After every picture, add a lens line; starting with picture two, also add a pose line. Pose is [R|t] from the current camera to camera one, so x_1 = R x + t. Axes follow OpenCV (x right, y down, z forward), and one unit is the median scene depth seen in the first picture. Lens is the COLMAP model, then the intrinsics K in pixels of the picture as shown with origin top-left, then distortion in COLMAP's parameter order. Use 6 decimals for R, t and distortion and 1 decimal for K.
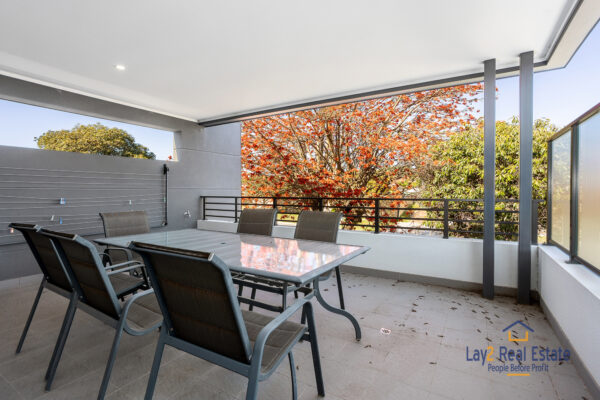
lens RADIAL K [[290.6, 0, 301.1], [0, 290.6, 198.2], [0, 0, 1]] dist [-0.021217, 0.000504]
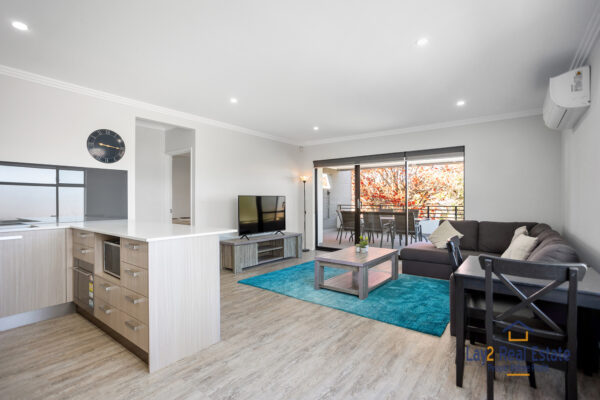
lens RADIAL K [[290.6, 0, 301.1], [0, 290.6, 198.2], [0, 0, 1]] dist [-0.021217, 0.000504]
pose [[0.993565, 0.001044, -0.113262, -0.390131], [-0.004619, 0.999499, -0.031309, 0.013375], [0.113173, 0.031630, 0.993072, -1.130865]]
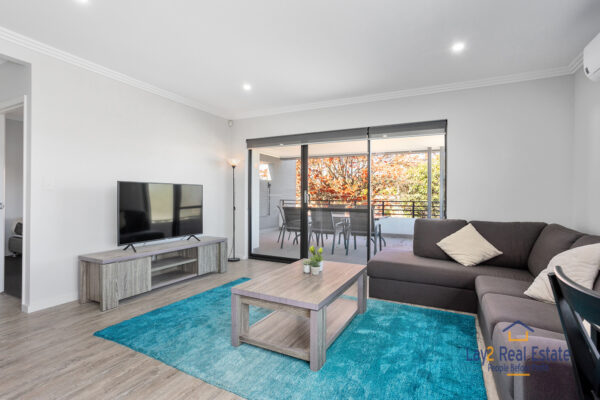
lens RADIAL K [[290.6, 0, 301.1], [0, 290.6, 198.2], [0, 0, 1]] dist [-0.021217, 0.000504]
pose [[0.997024, 0.009630, 0.076483, -0.373635], [-0.008197, 0.999785, -0.019029, 0.018774], [-0.076650, 0.018346, 0.996889, -0.806739]]
